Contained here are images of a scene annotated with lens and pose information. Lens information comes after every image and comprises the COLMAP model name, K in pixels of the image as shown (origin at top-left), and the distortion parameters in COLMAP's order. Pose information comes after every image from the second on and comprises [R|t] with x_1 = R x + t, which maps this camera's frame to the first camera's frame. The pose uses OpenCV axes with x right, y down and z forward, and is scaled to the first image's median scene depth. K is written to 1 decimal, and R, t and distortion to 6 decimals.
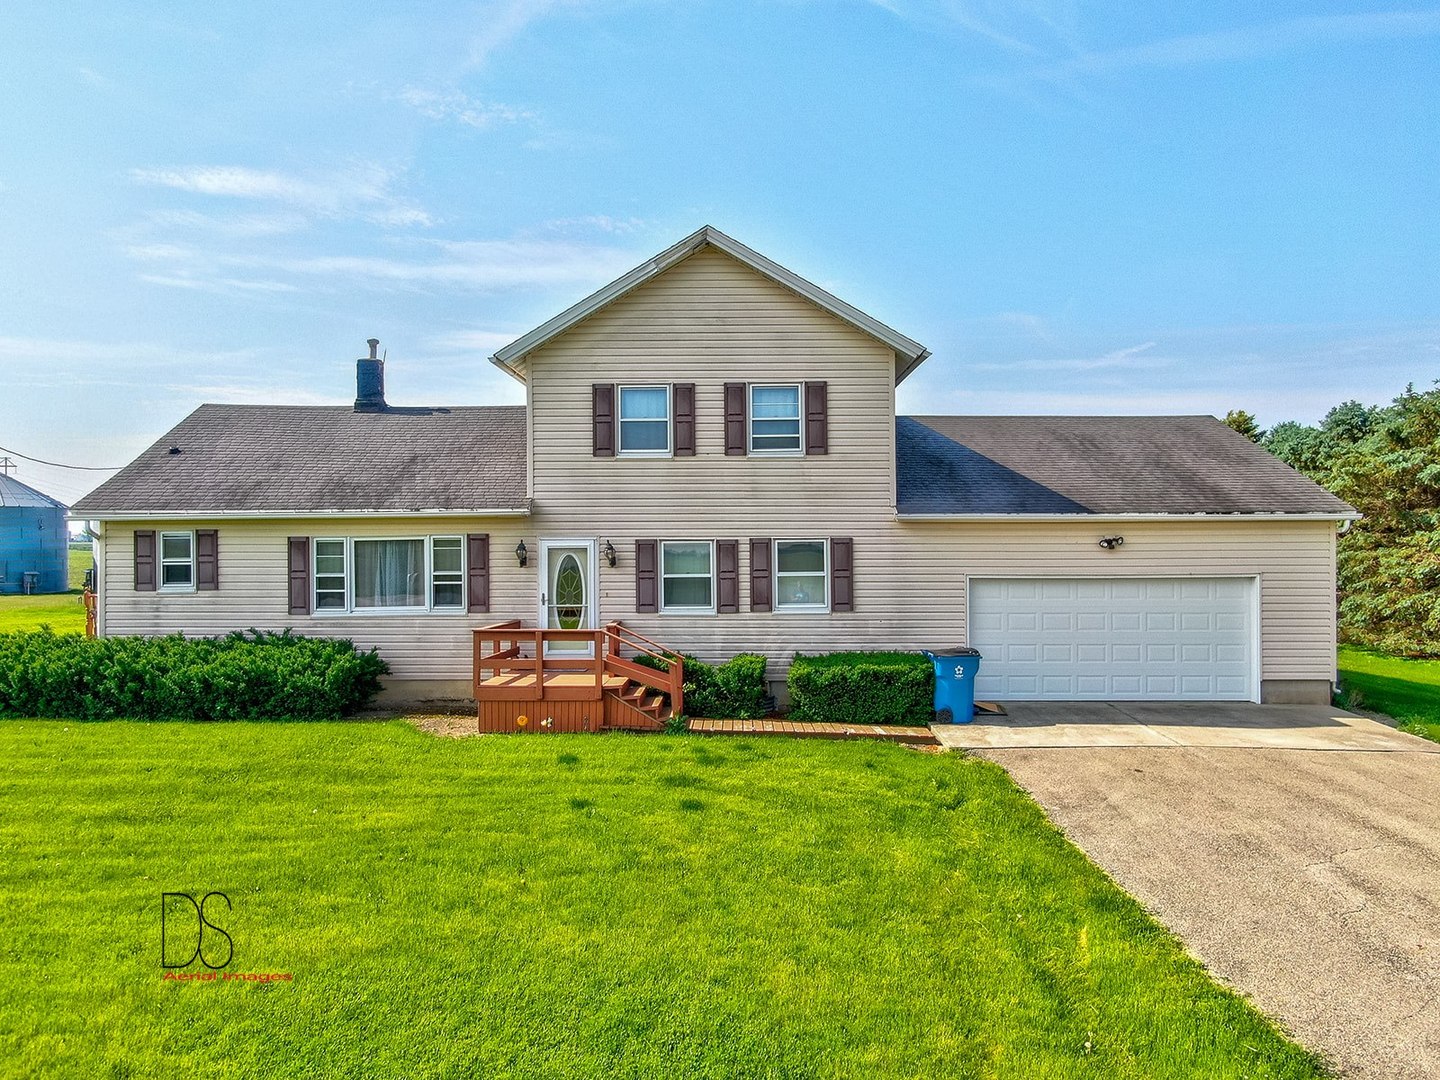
lens RADIAL K [[1064.8, 0, 715.0], [0, 1064.8, 520.6], [0, 0, 1]] dist [-0.042309, 0.071984]
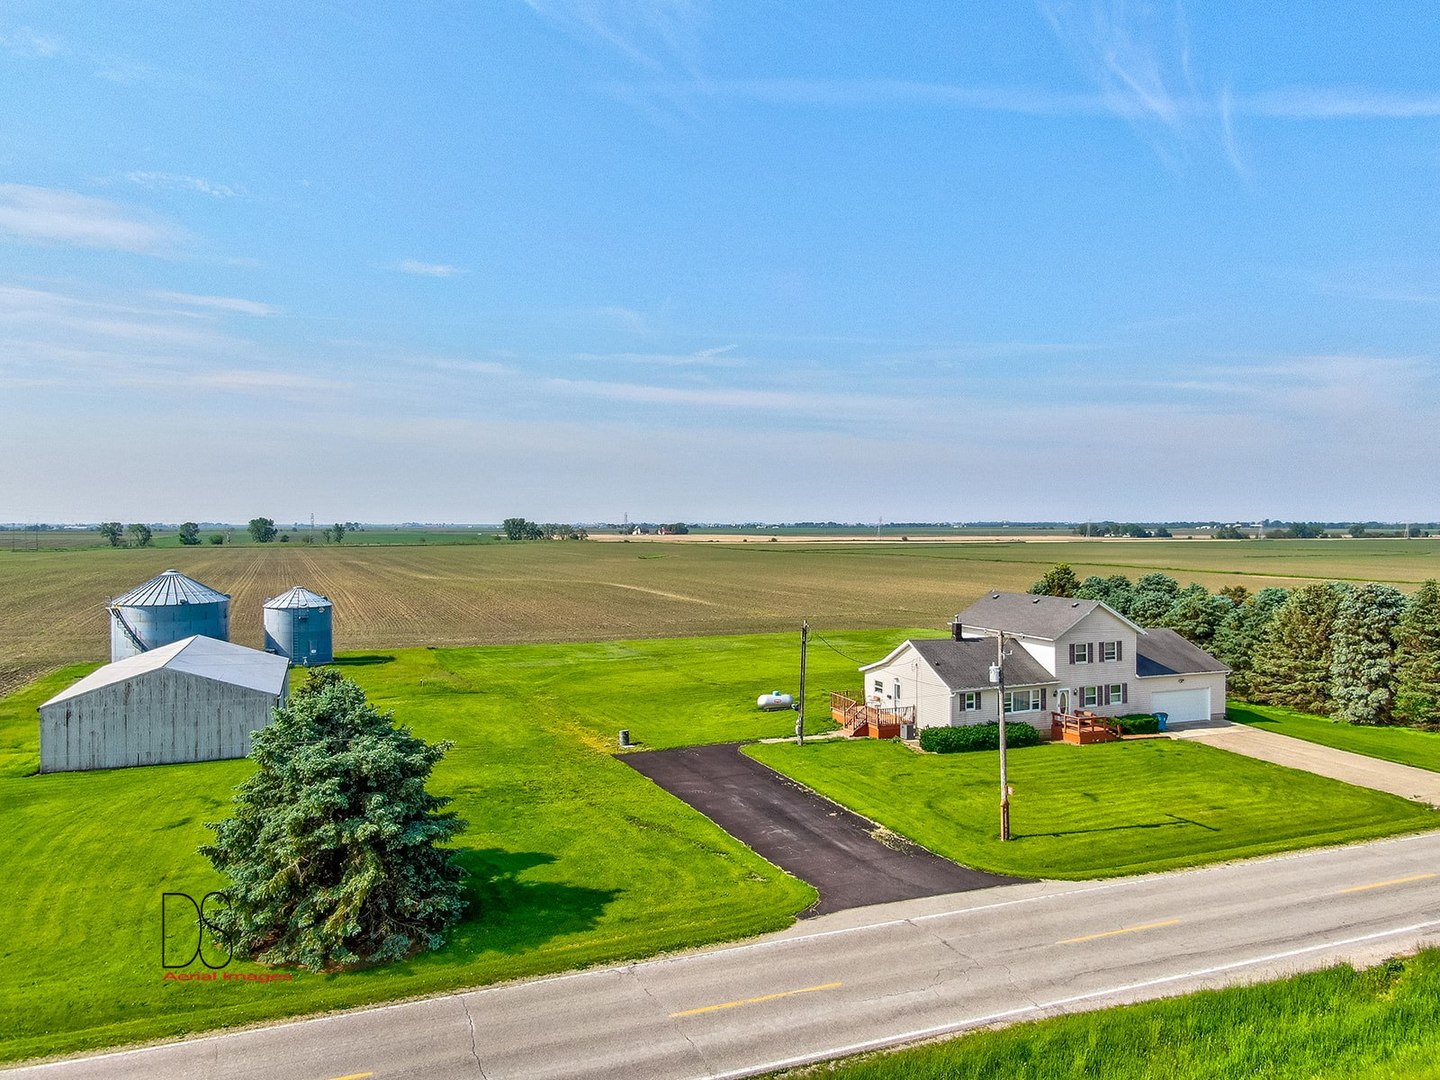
lens RADIAL K [[1064.8, 0, 715.0], [0, 1064.8, 520.6], [0, 0, 1]] dist [-0.042309, 0.071984]
pose [[0.922015, 0.000004, 0.387154, -2.615354], [-0.005012, 0.999916, 0.011926, -0.585341], [-0.387122, -0.012936, 0.921938, -1.822275]]
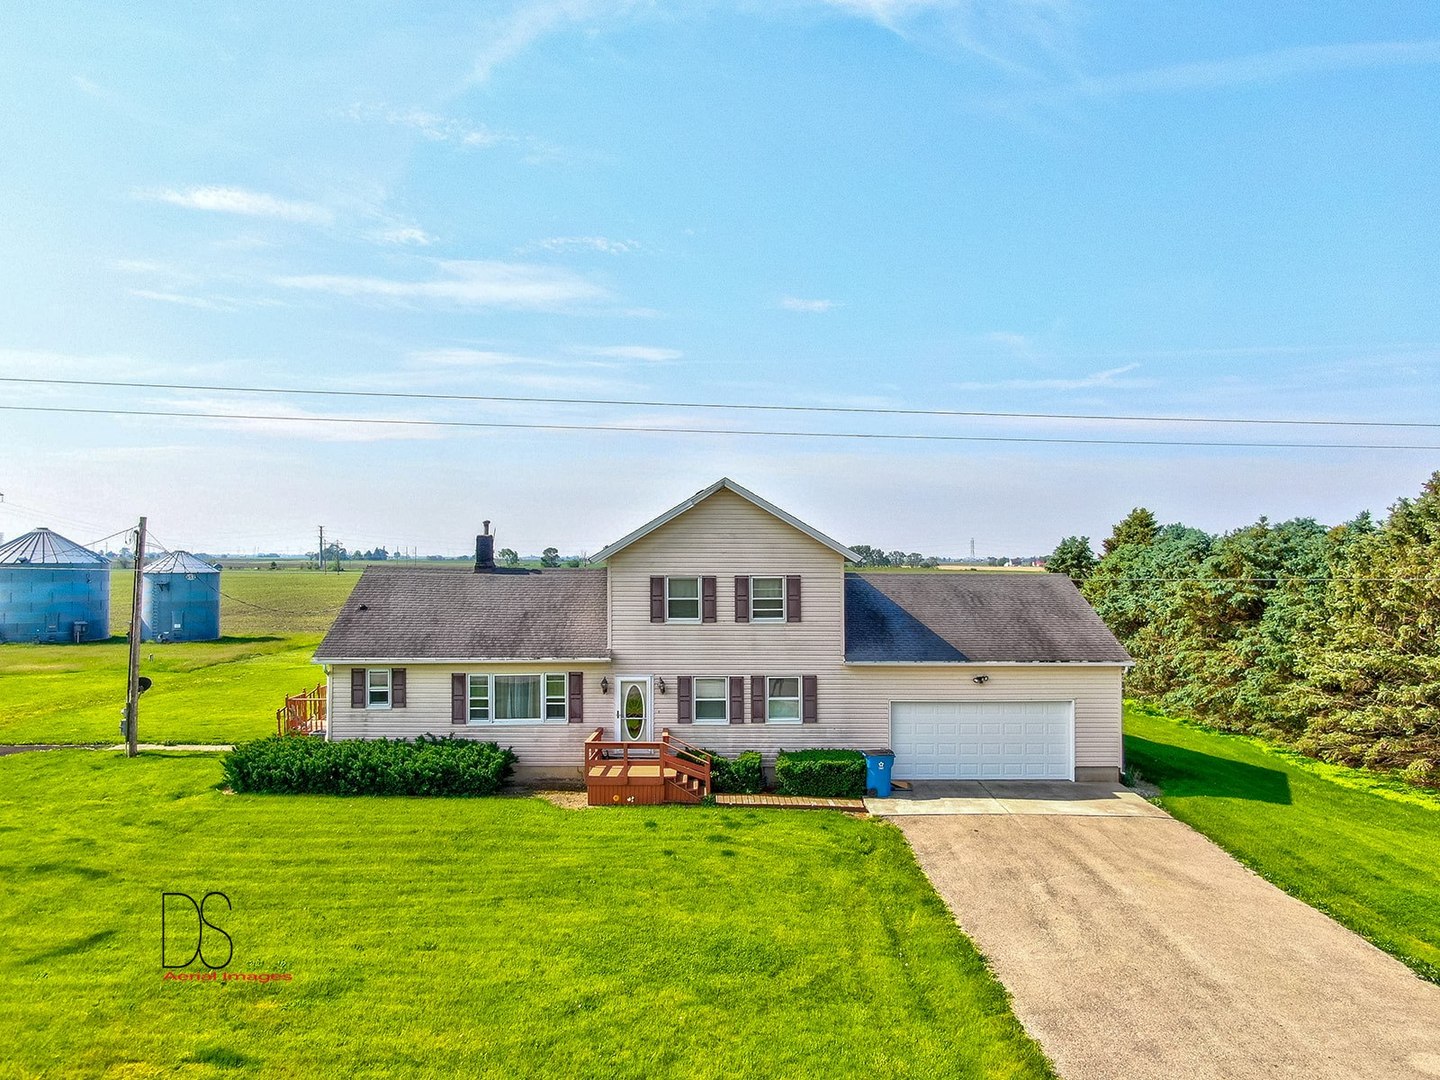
lens RADIAL K [[1064.8, 0, 715.0], [0, 1064.8, 520.6], [0, 0, 1]] dist [-0.042309, 0.071984]
pose [[0.999714, 0.005026, 0.023370, -0.058342], [-0.004547, 0.999779, -0.020522, -0.180656], [-0.023468, 0.020410, 0.999516, -0.570478]]
